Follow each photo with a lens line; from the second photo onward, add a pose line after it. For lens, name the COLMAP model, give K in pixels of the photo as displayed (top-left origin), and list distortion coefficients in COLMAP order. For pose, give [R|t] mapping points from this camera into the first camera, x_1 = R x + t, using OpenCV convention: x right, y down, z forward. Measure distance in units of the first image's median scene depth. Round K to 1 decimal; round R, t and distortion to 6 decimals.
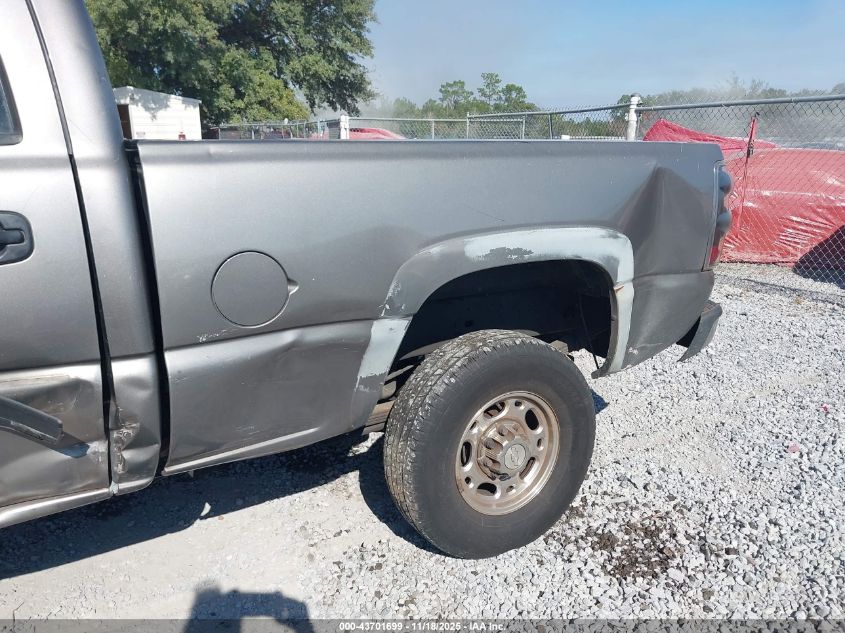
lens RADIAL K [[675.6, 0, 416.2], [0, 675.6, 334.2], [0, 0, 1]] dist [0.016306, -0.003835]
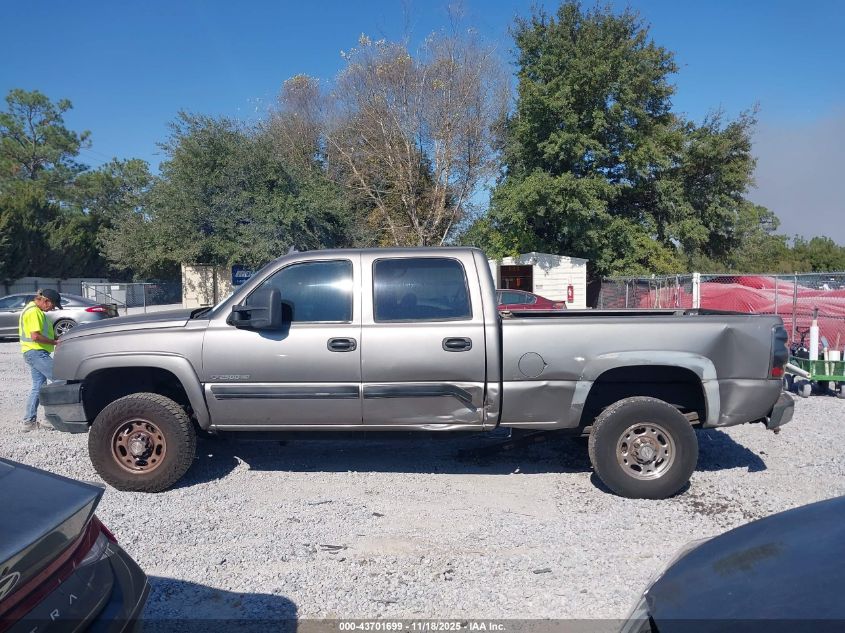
lens RADIAL K [[676.1, 0, 393.4], [0, 676.1, 332.2], [0, 0, 1]] dist [0.029766, -0.014610]
pose [[0.827584, 0.026737, -0.560704, 0.692618], [-0.141586, 0.976512, -0.162412, 0.272817], [0.543192, 0.213798, 0.811932, -1.354475]]
